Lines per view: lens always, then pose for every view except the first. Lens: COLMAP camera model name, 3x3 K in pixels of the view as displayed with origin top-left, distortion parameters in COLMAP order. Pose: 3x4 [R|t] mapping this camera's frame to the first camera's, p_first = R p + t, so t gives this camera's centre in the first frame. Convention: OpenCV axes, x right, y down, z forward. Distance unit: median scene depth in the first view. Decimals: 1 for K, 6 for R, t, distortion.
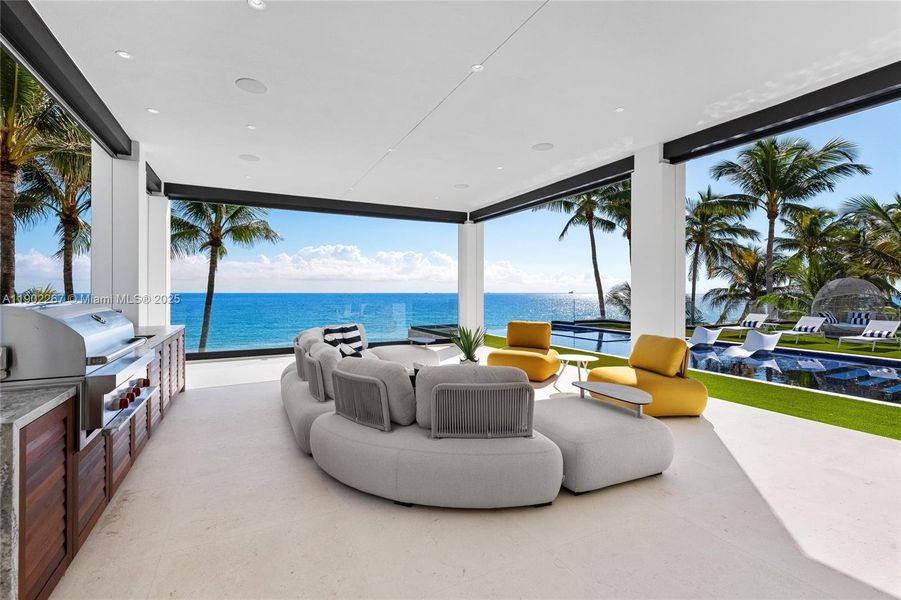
lens RADIAL K [[410.8, 0, 450.1], [0, 410.8, 294.6], [0, 0, 1]] dist [0.001922, 0.000632]
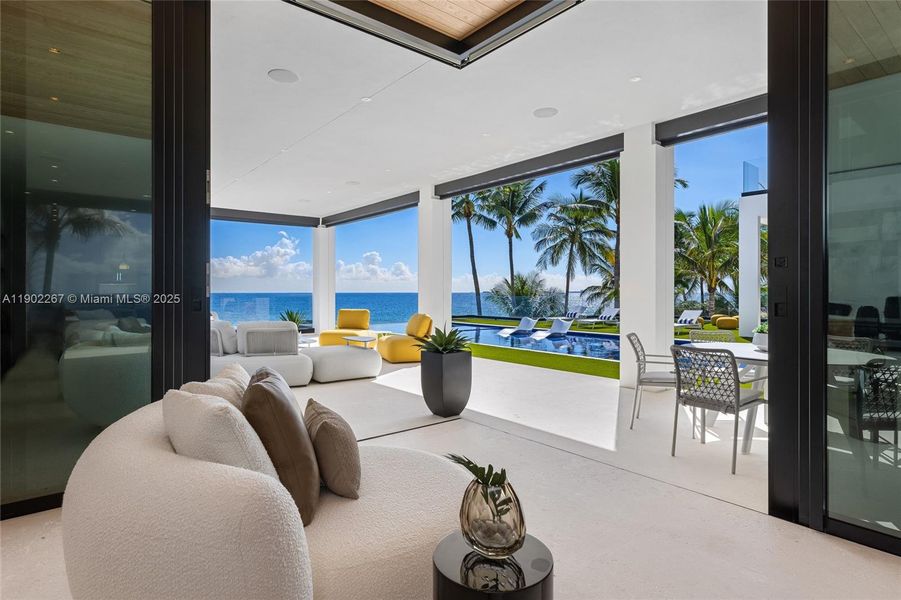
lens RADIAL K [[478.8, 0, 448.9], [0, 478.8, 288.6], [0, 0, 1]] dist [-0.002547, -0.000431]
pose [[0.977017, 0.000408, 0.213162, 0.049582], [0.001921, 0.999941, -0.010719, 0.005419], [-0.213154, 0.010882, 0.976958, -0.170231]]
